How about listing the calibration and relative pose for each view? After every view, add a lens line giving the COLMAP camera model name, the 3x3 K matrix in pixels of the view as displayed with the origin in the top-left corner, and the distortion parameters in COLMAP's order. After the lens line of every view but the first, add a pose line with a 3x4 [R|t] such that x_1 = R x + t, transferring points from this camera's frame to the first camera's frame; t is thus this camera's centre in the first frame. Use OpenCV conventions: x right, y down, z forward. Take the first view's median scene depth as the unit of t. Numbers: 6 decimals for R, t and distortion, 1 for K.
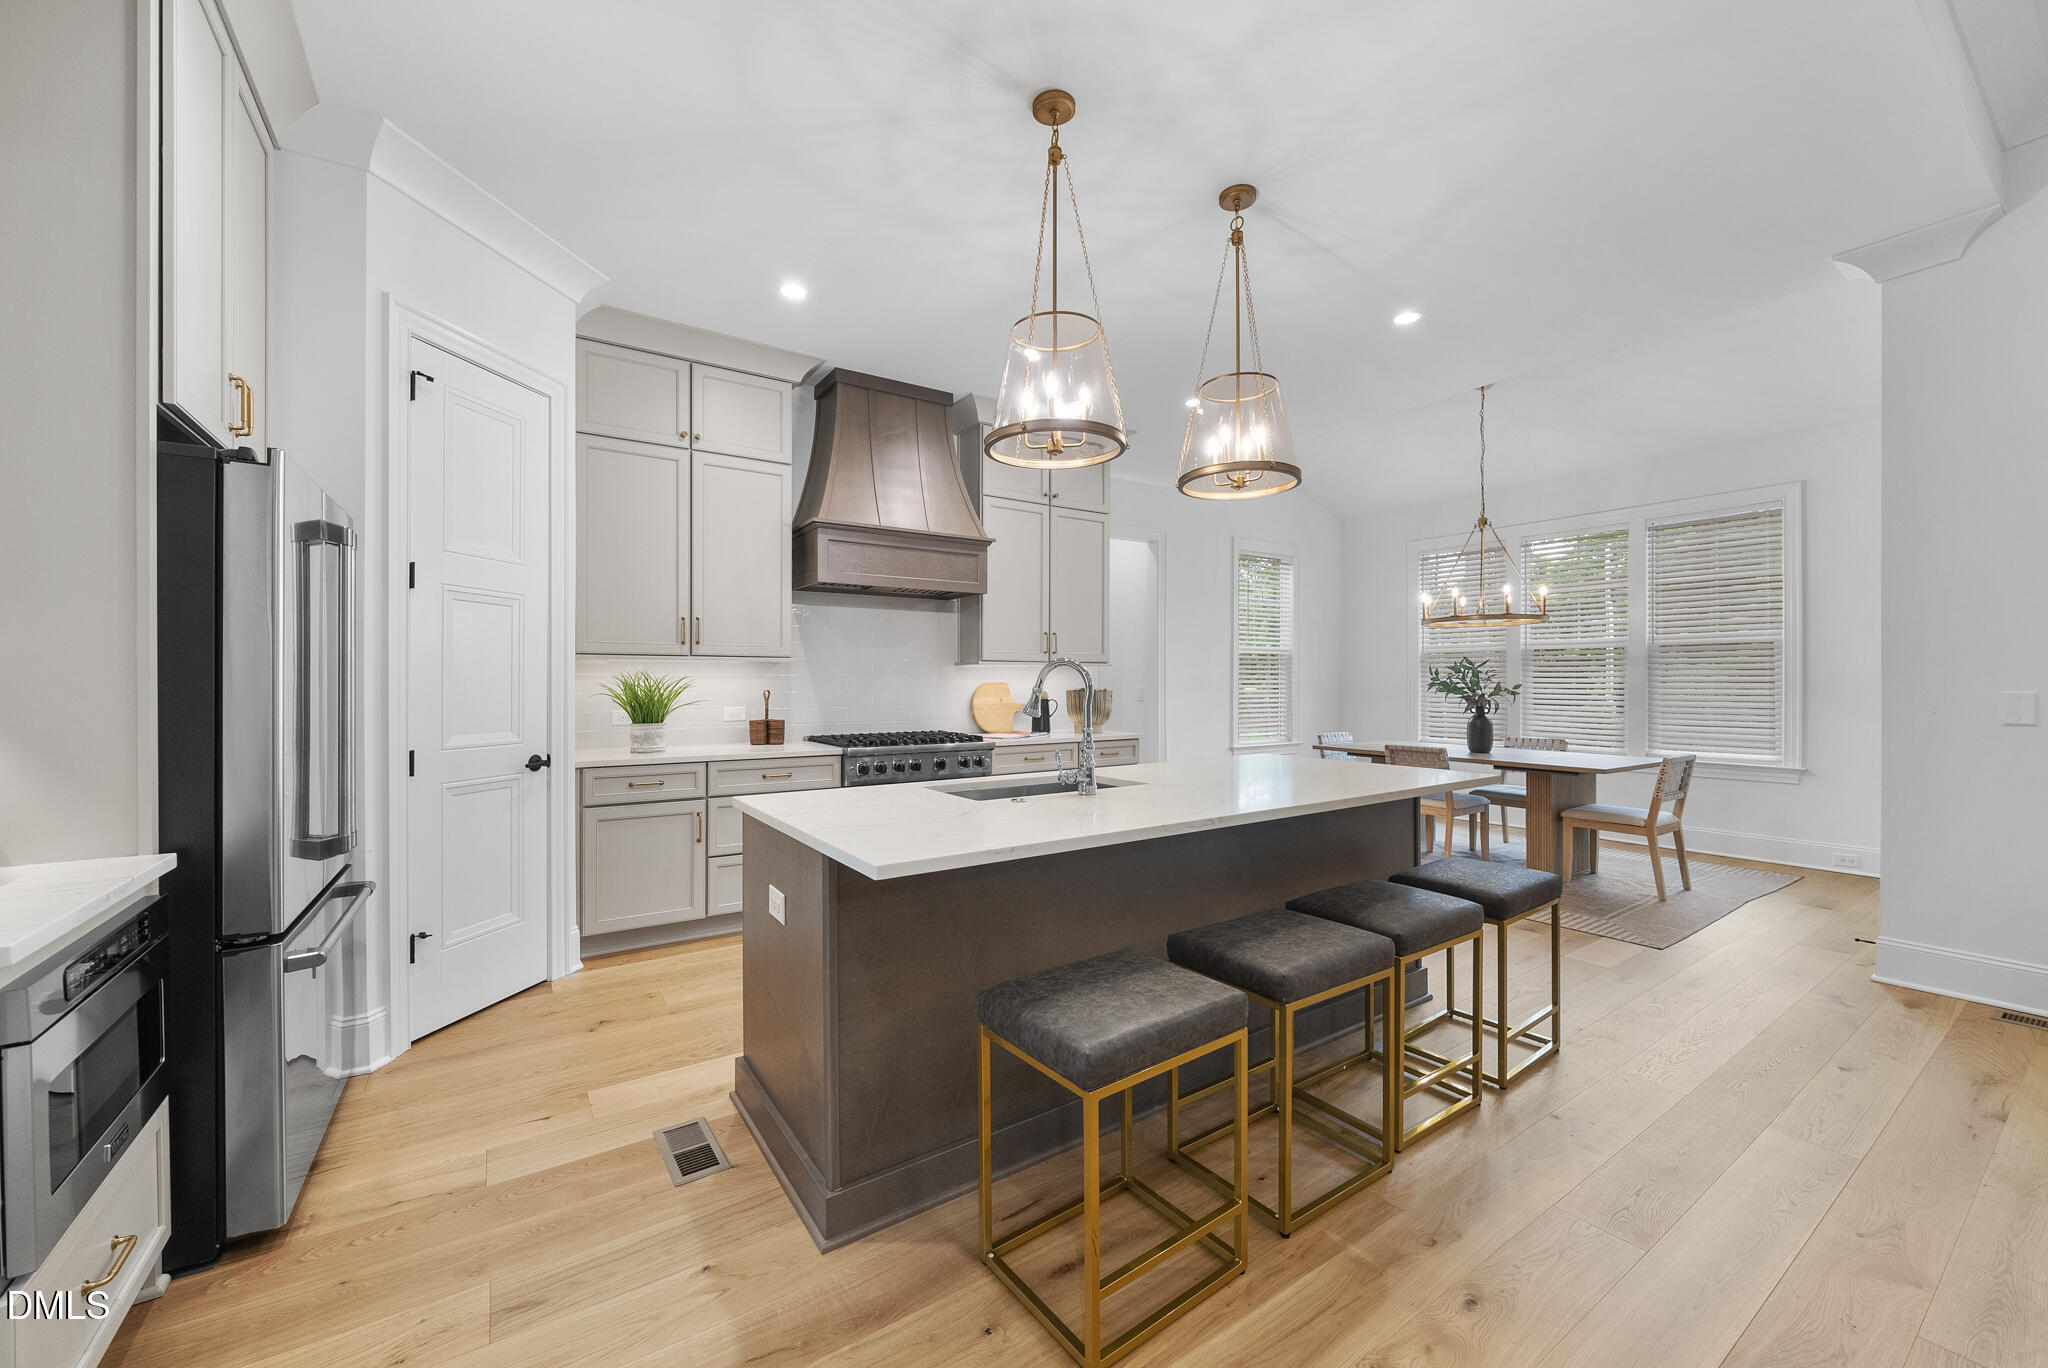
lens RADIAL K [[782.7, 0, 1017.5], [0, 782.7, 682.3], [0, 0, 1]] dist [-0.004346, 0.000338]
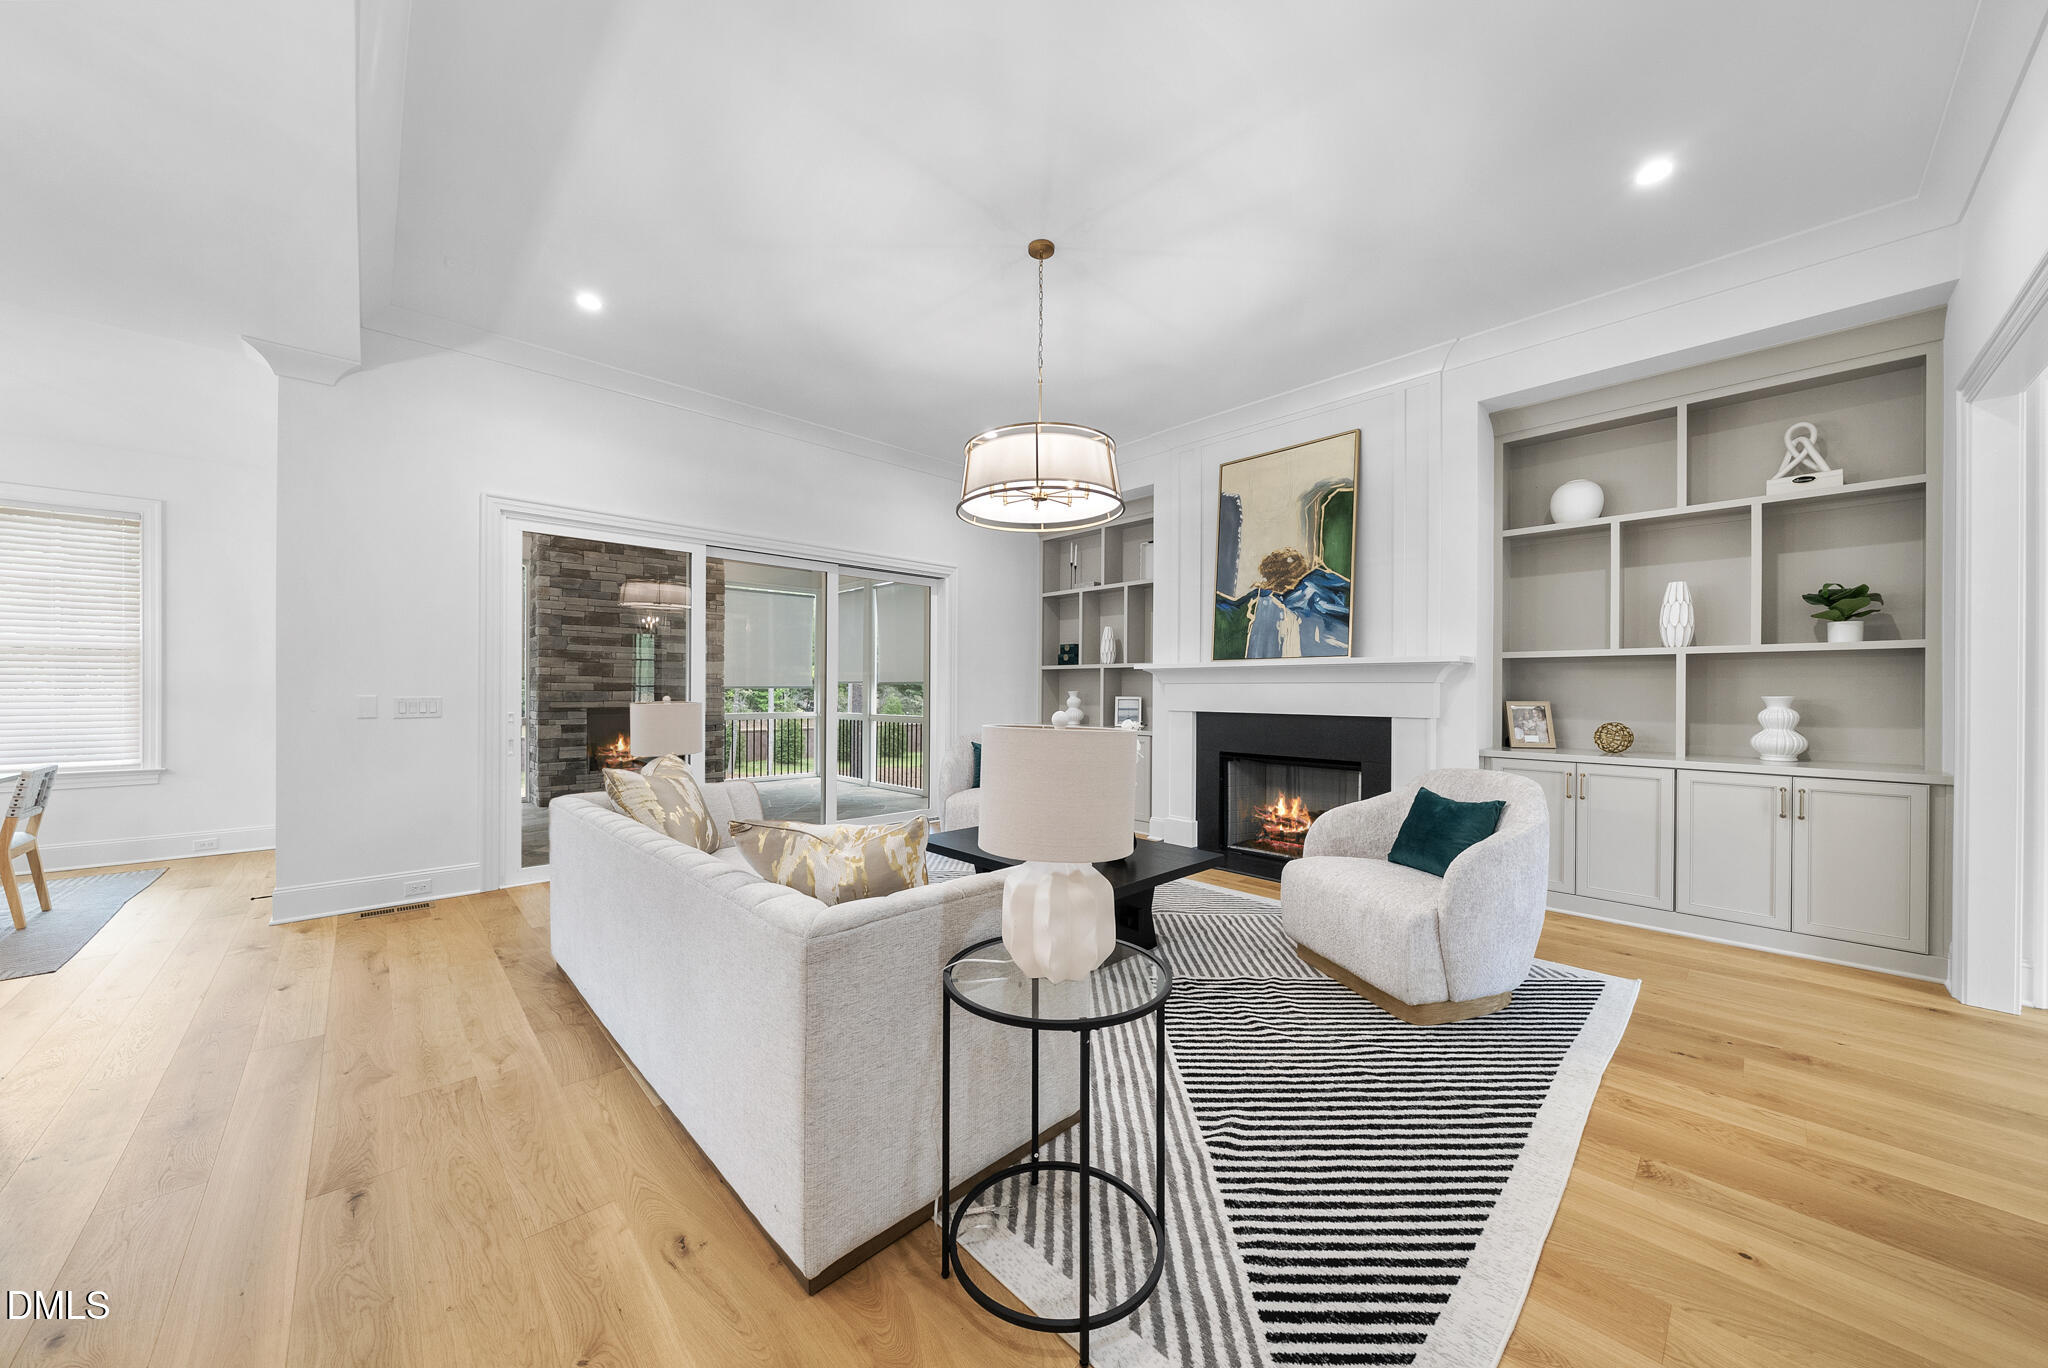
lens RADIAL K [[709.3, 0, 1019.0], [0, 709.3, 691.4], [0, 0, 1]] dist [-0.007534, 0.000161]
pose [[-0.166820, -0.000249, 0.985987, -0.164466], [-0.003866, 0.999992, -0.000401, -0.000950], [-0.985980, -0.003878, -0.166820, -0.004745]]
